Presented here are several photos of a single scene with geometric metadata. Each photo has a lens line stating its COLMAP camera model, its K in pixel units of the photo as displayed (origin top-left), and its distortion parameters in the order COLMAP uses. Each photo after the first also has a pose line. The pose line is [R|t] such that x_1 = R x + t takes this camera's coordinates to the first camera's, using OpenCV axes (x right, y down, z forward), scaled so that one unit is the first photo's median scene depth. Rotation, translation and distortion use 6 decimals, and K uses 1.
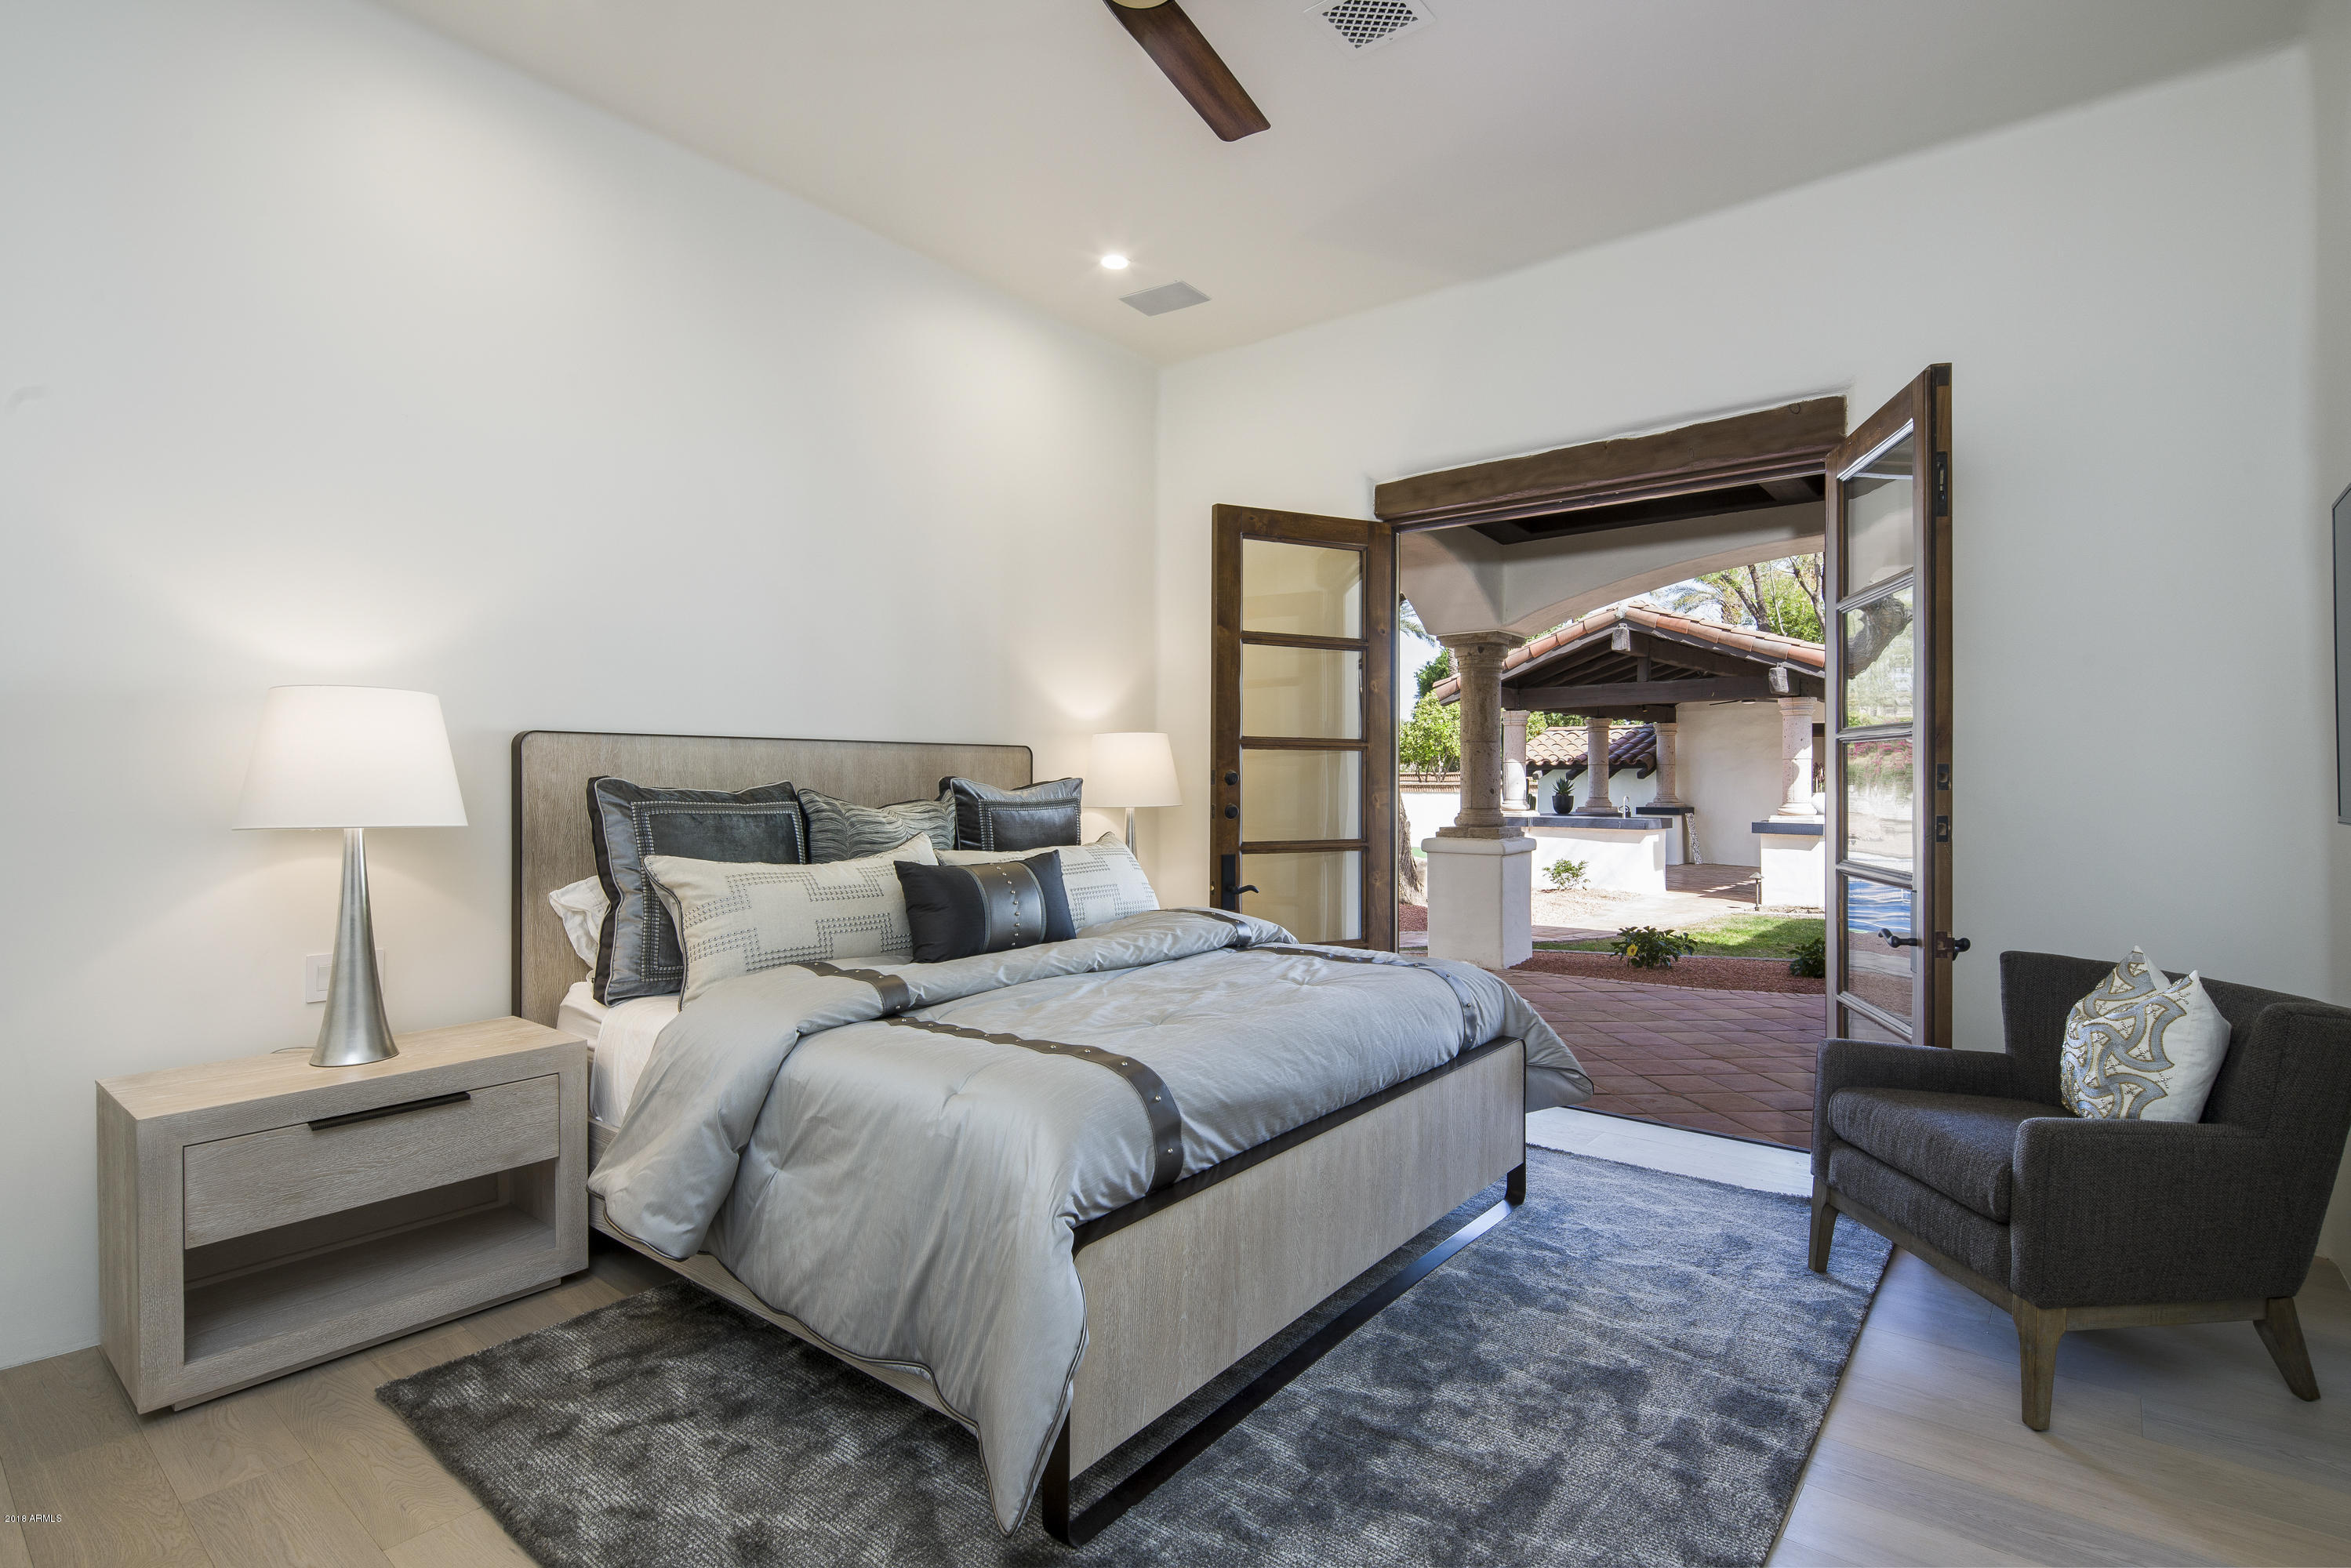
lens RADIAL K [[1135.8, 0, 1177.2], [0, 1135.8, 783.1], [0, 0, 1]] dist [0.002708, 0.000176]
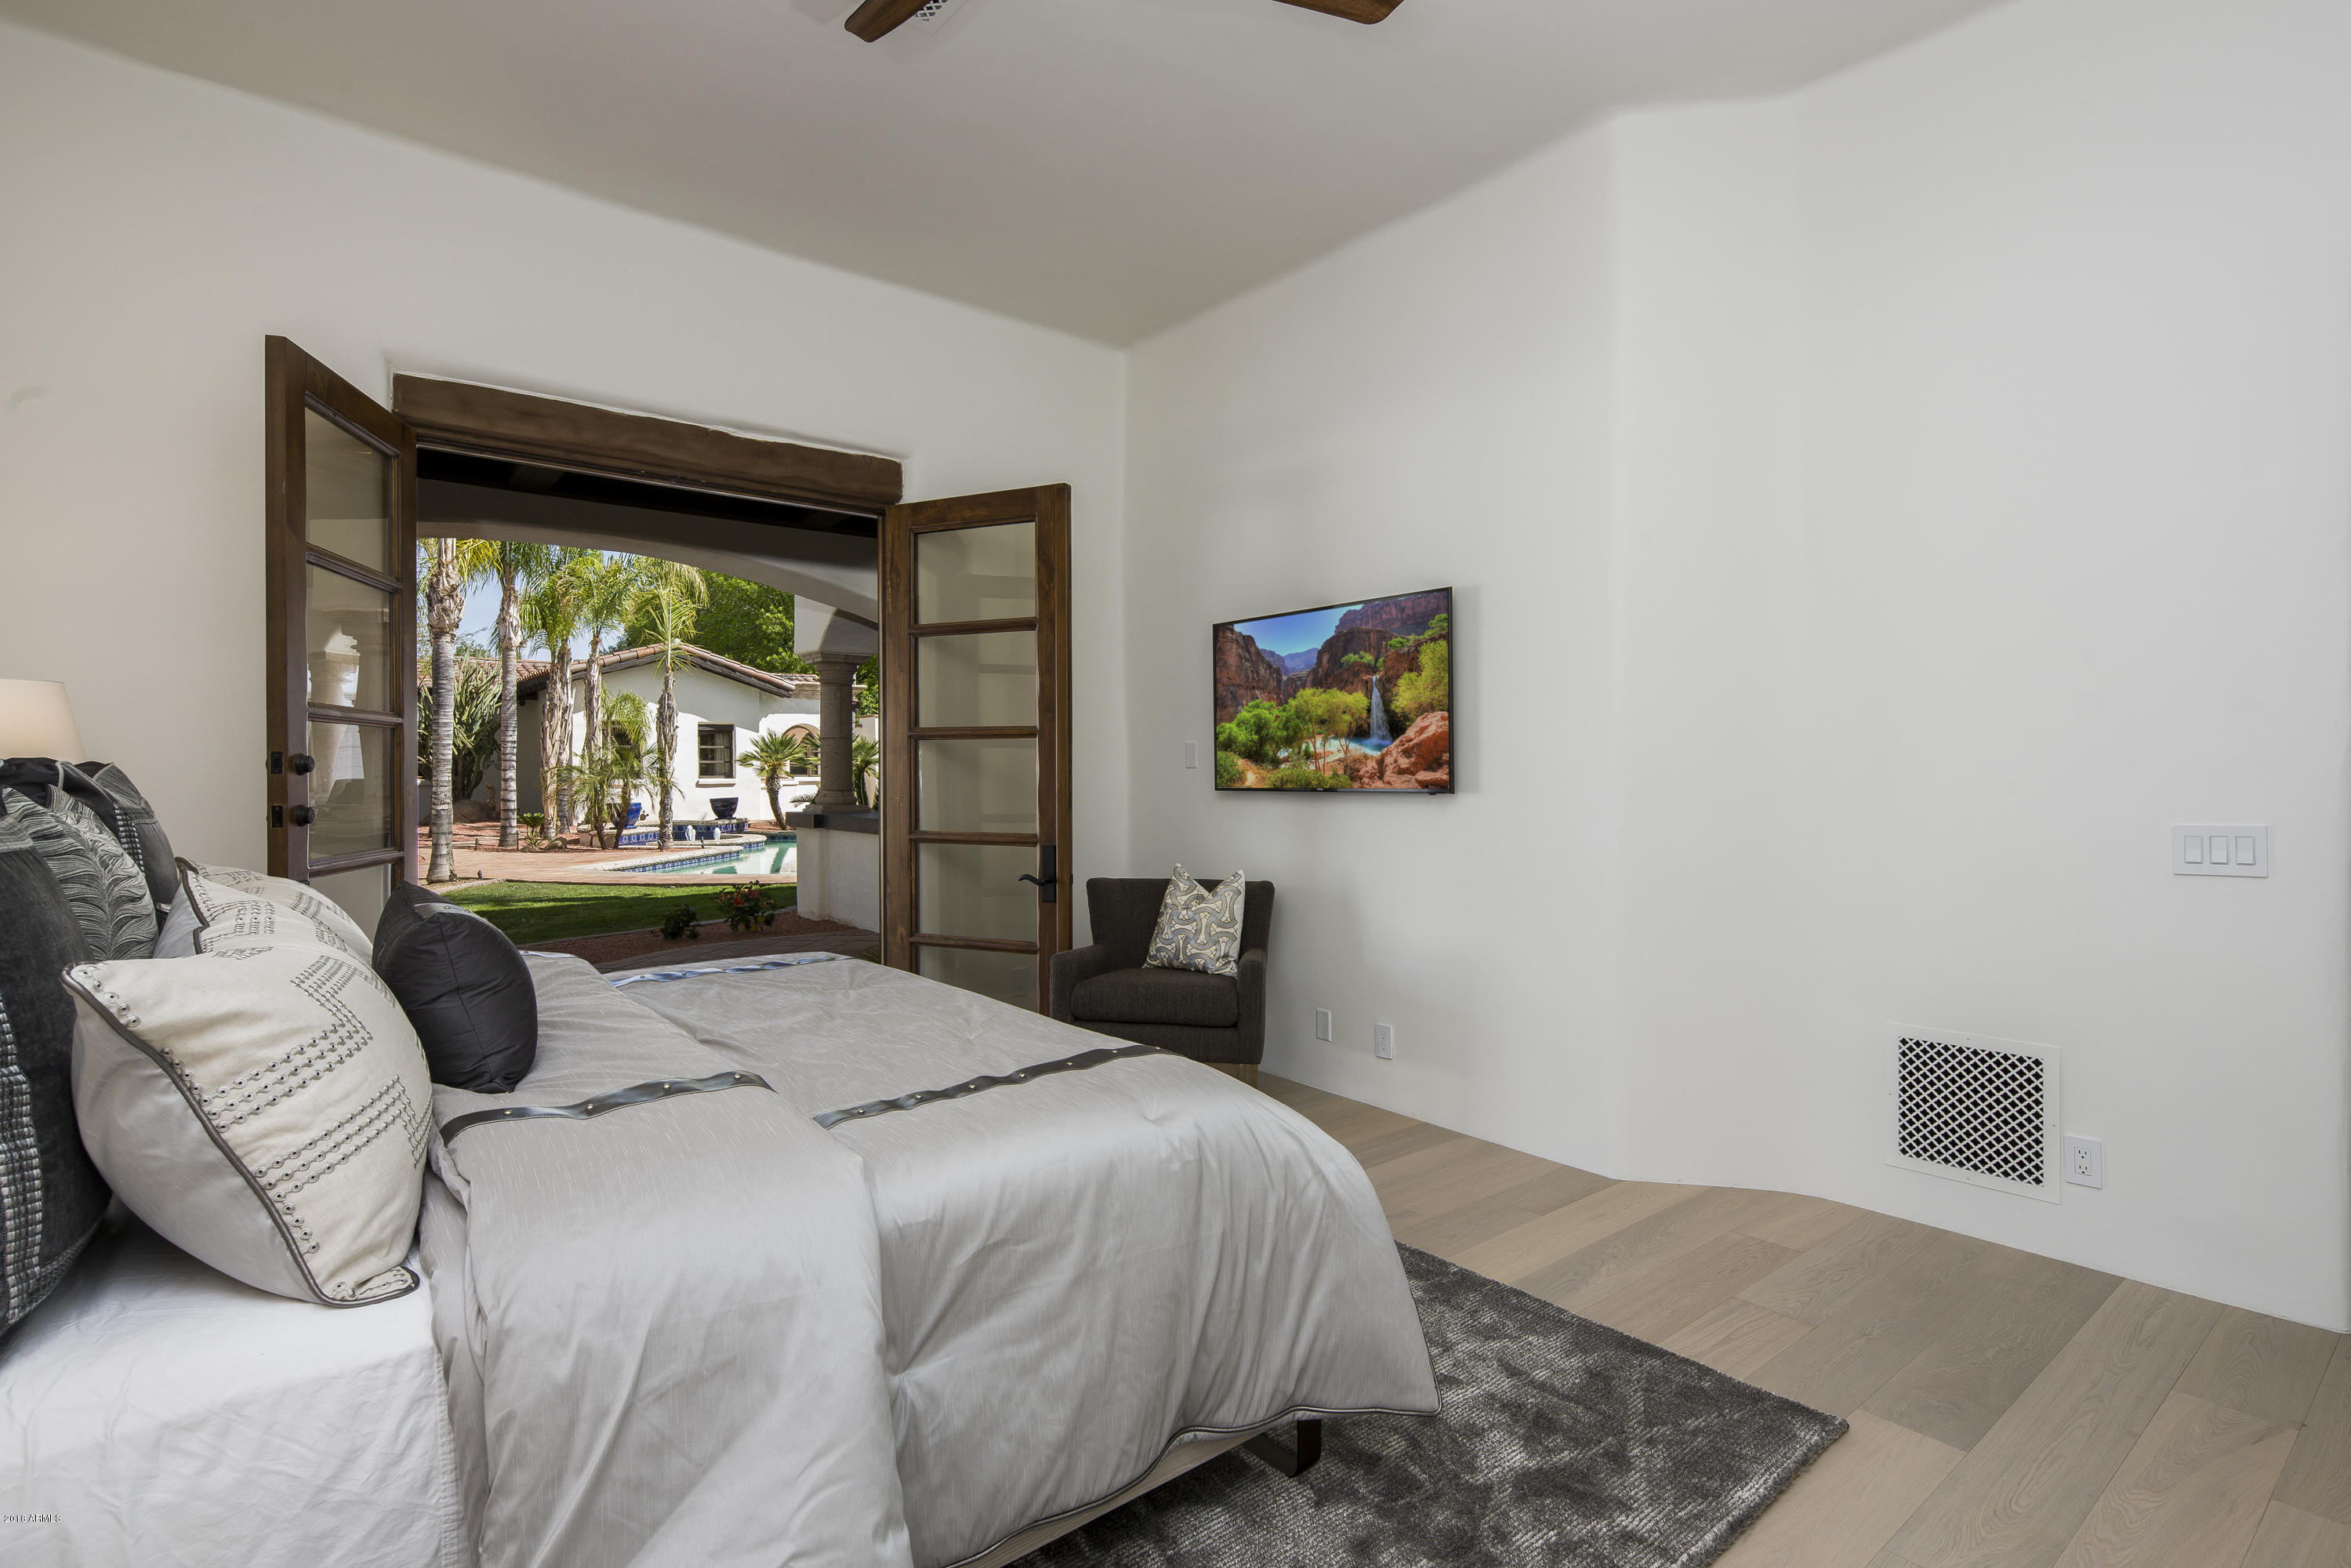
lens RADIAL K [[1136.0, 0, 1177.5], [0, 1136.0, 777.1], [0, 0, 1]] dist [0.002708, 0.000176]
pose [[0.199258, -0.004979, 0.979934, -0.973908], [0.002820, 0.999986, 0.004507, 0.003455], [-0.979943, 0.001866, 0.199269, 0.745789]]
